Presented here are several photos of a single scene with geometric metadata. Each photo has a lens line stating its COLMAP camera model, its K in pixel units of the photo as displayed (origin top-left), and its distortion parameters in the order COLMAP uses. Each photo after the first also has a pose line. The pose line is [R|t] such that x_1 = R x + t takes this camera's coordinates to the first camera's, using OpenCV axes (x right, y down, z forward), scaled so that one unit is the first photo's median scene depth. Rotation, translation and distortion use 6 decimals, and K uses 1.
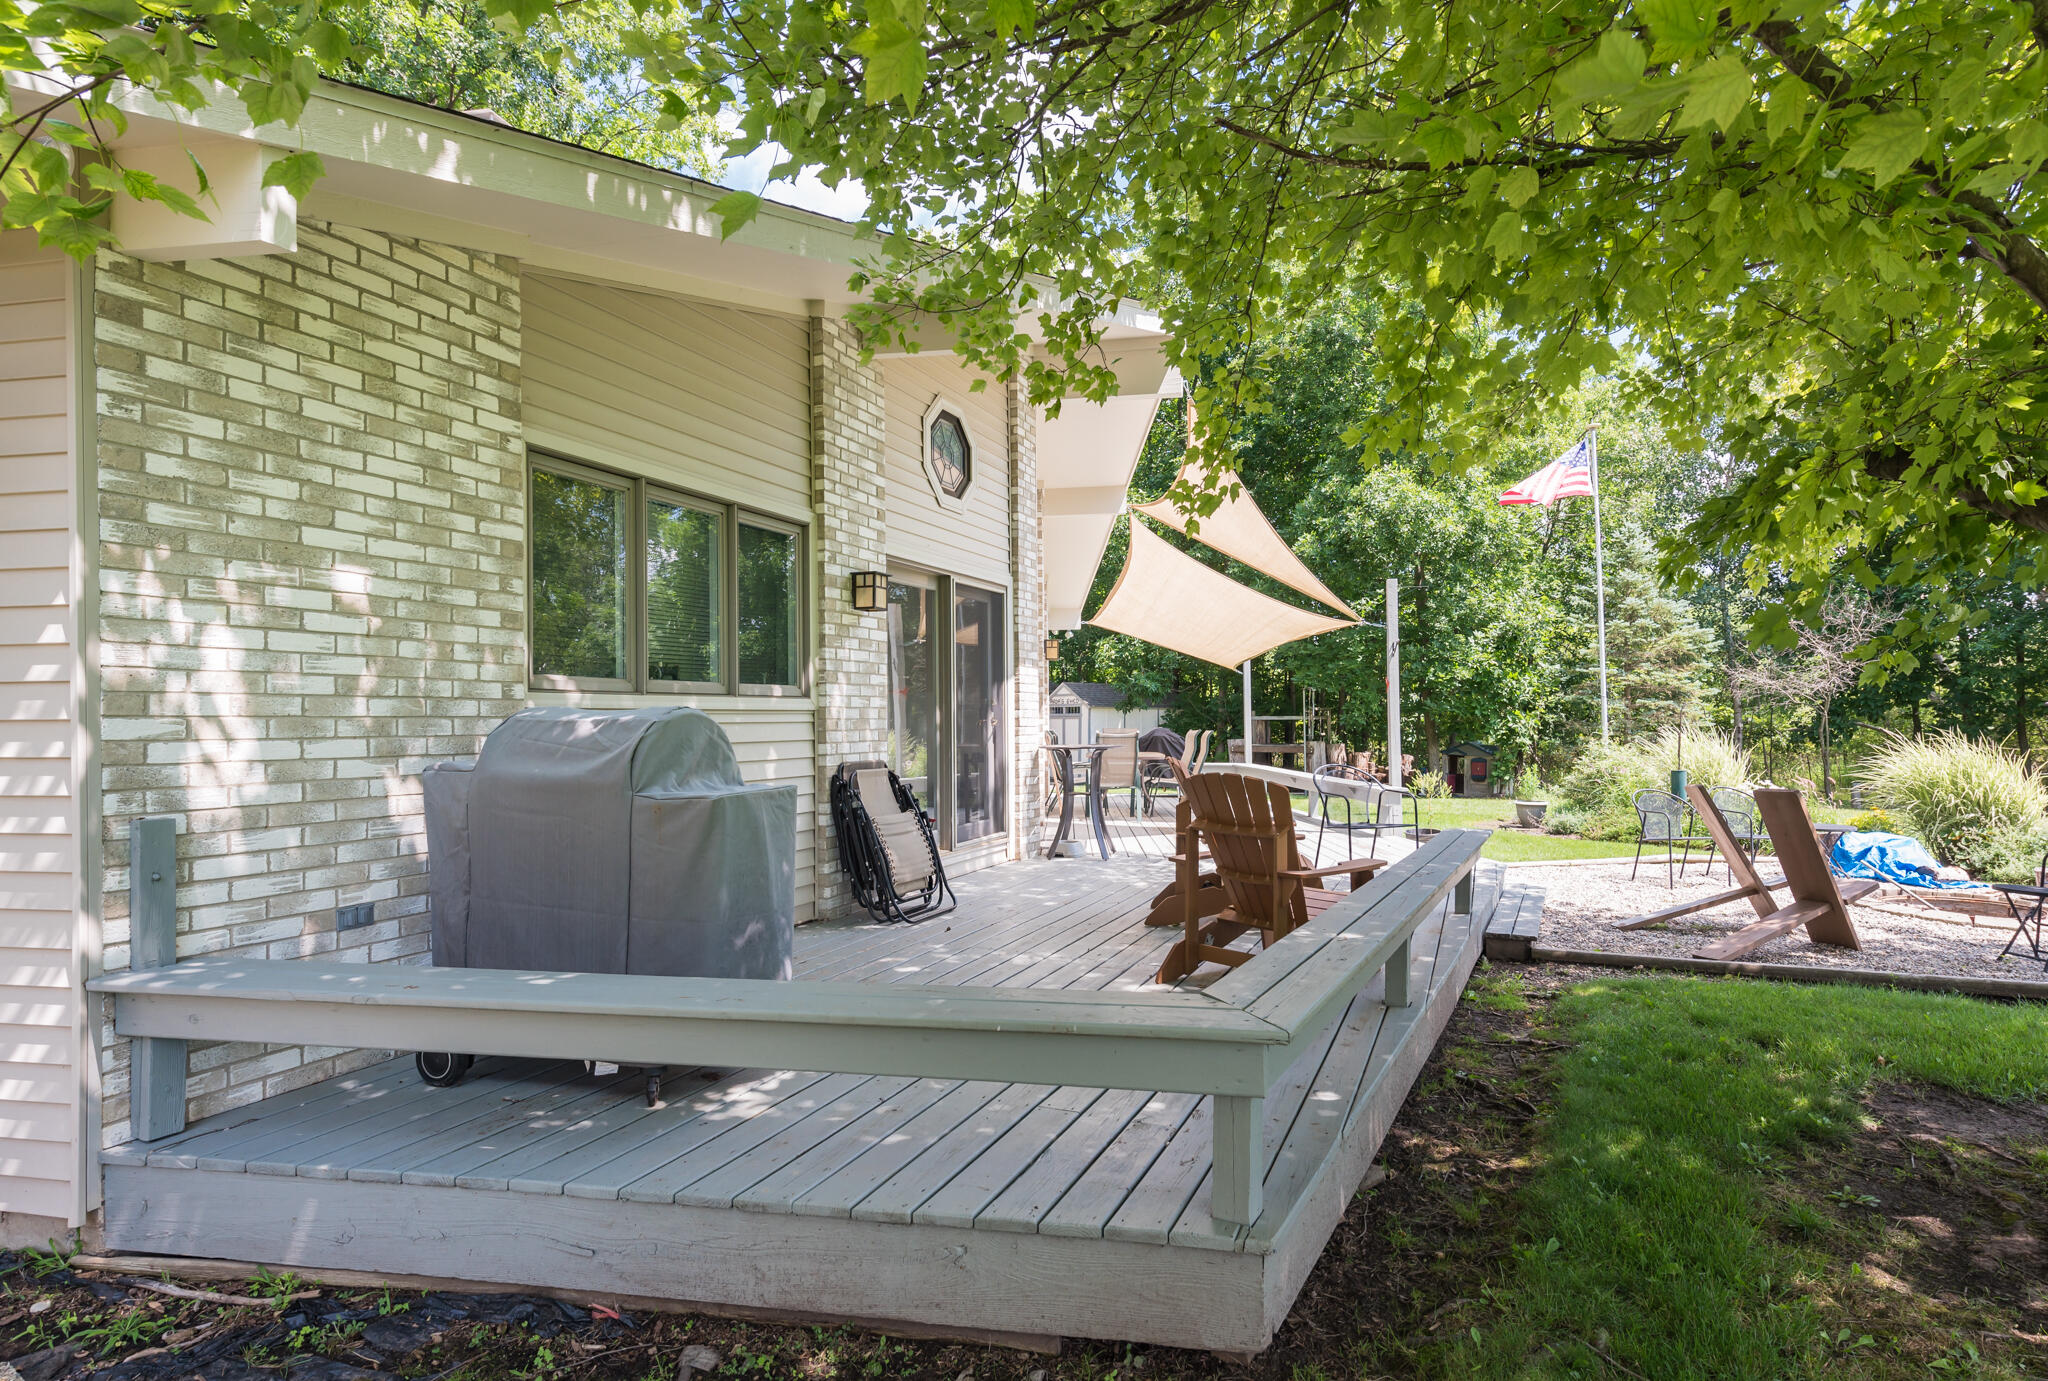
lens RADIAL K [[944.1, 0, 1024.0], [0, 944.1, 690.5], [0, 0, 1]] dist [0.000015, -0.000283]
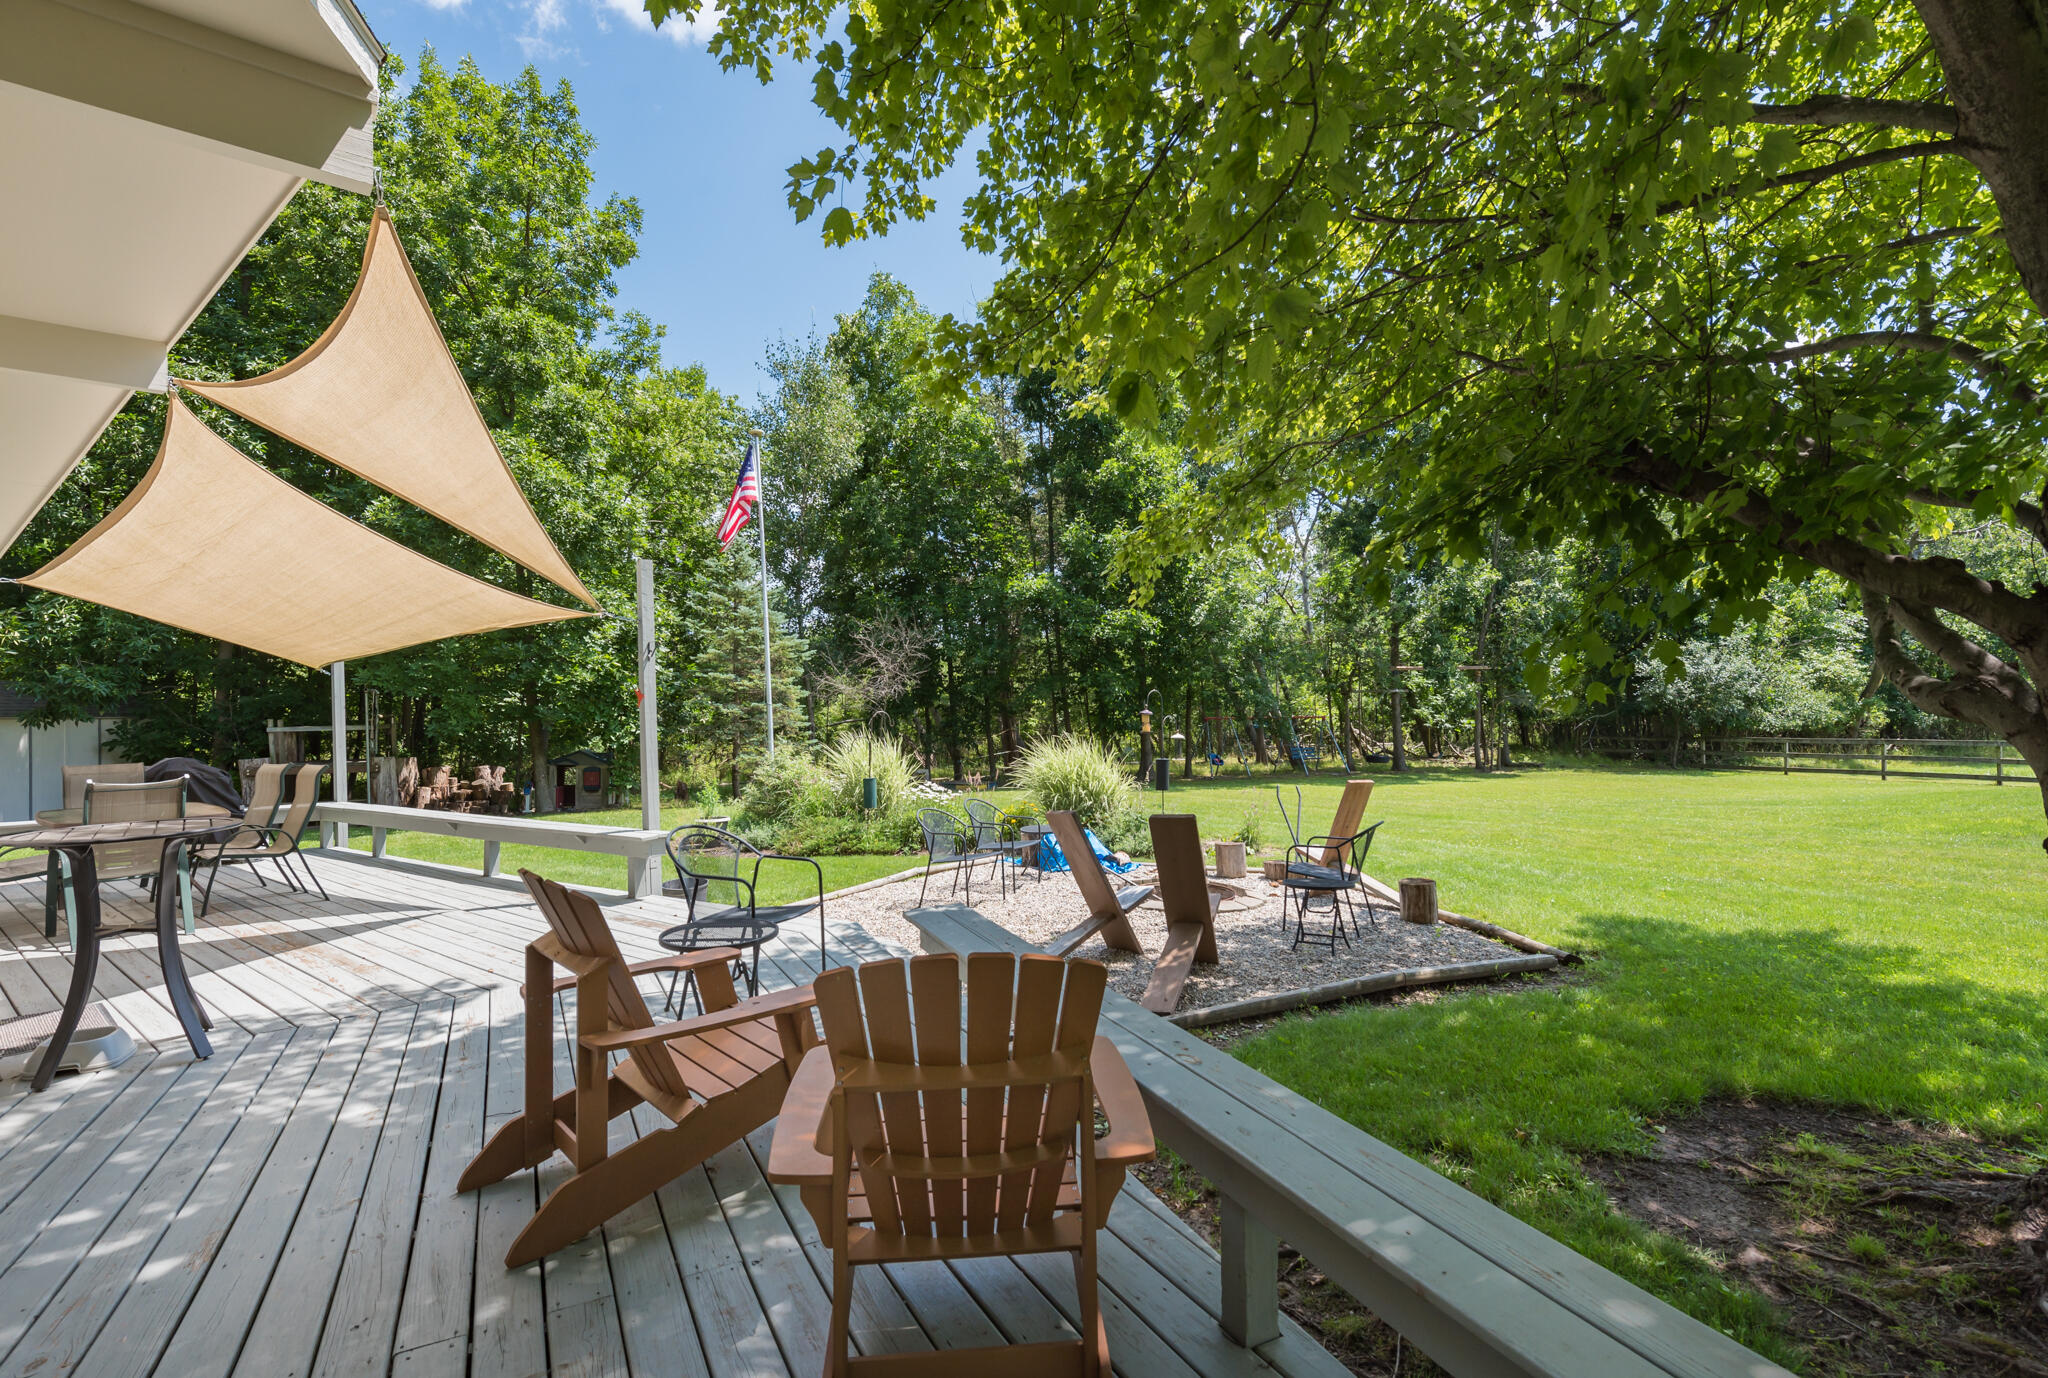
lens RADIAL K [[958.9, 0, 1024.0], [0, 958.9, 689.0], [0, 0, 1]] dist [0.009275, -0.000352]
pose [[0.602586, 0.004364, 0.798042, -0.020065], [-0.003327, 0.999990, -0.002956, -0.004747], [-0.798047, -0.000874, 0.602595, 0.113552]]
